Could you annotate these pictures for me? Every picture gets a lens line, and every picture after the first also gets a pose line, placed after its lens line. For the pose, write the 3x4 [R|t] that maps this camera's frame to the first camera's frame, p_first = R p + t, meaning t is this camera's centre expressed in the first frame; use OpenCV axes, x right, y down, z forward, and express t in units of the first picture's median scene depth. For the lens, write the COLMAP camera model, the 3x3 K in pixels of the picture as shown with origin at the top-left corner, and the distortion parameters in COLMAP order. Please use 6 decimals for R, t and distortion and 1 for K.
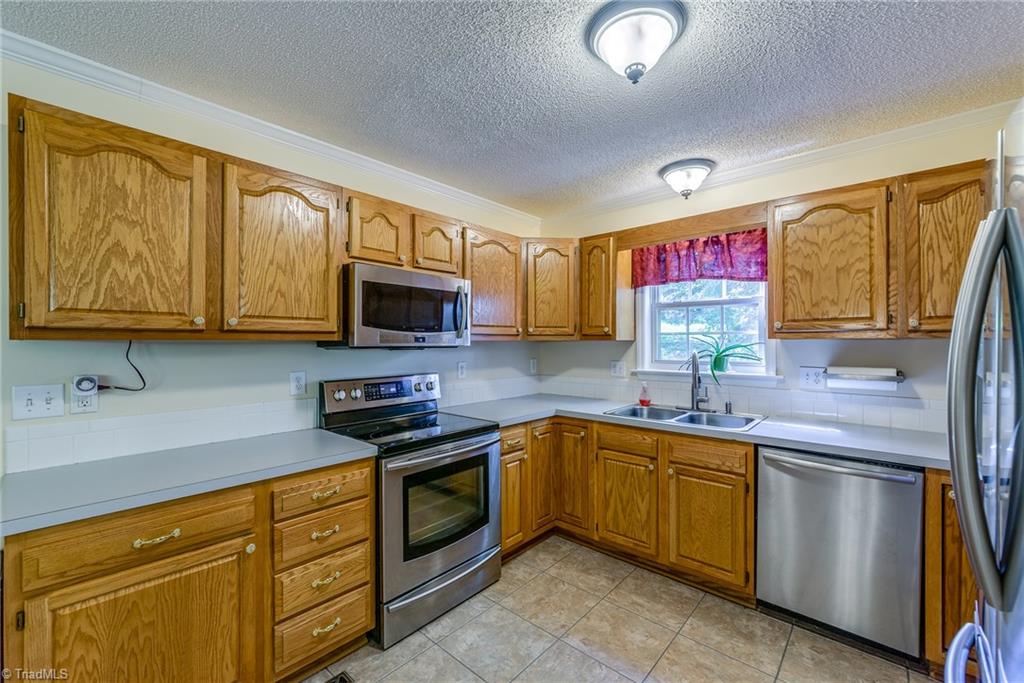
lens RADIAL K [[415.8, 0, 511.0], [0, 415.8, 344.0], [0, 0, 1]] dist [-0.009839, -0.000410]
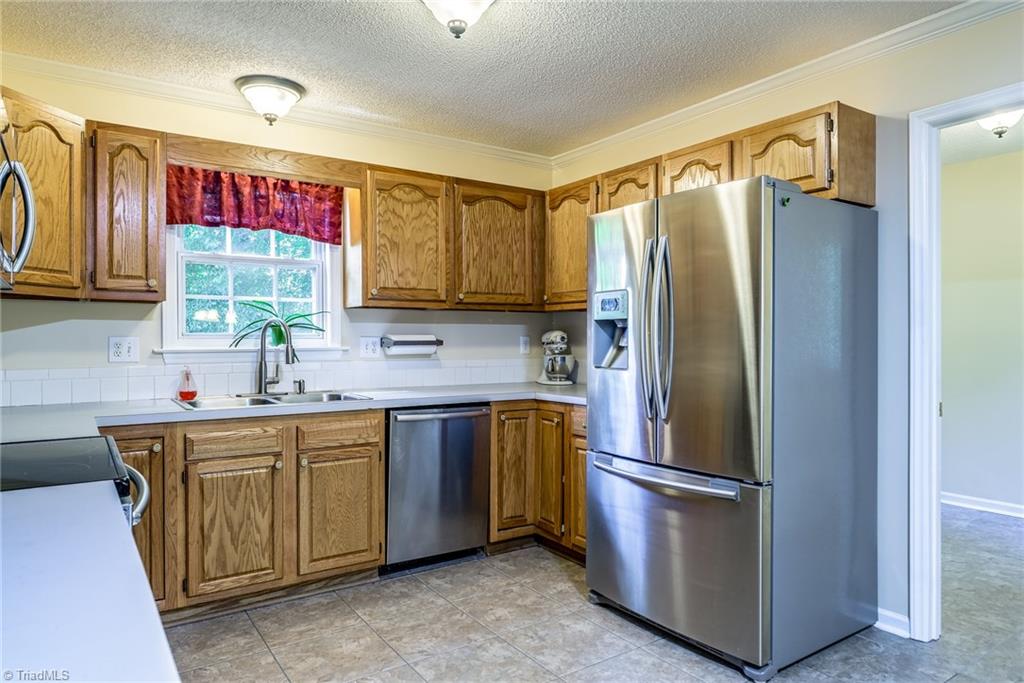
lens RADIAL K [[644.8, 0, 511.1], [0, 644.8, 339.6], [0, 0, 1]] dist [-0.001086, -0.000061]
pose [[0.241501, -0.002196, 0.970398, -0.774203], [0.004565, 0.999989, 0.001127, 0.068876], [-0.970390, 0.004157, 0.241509, 0.309941]]
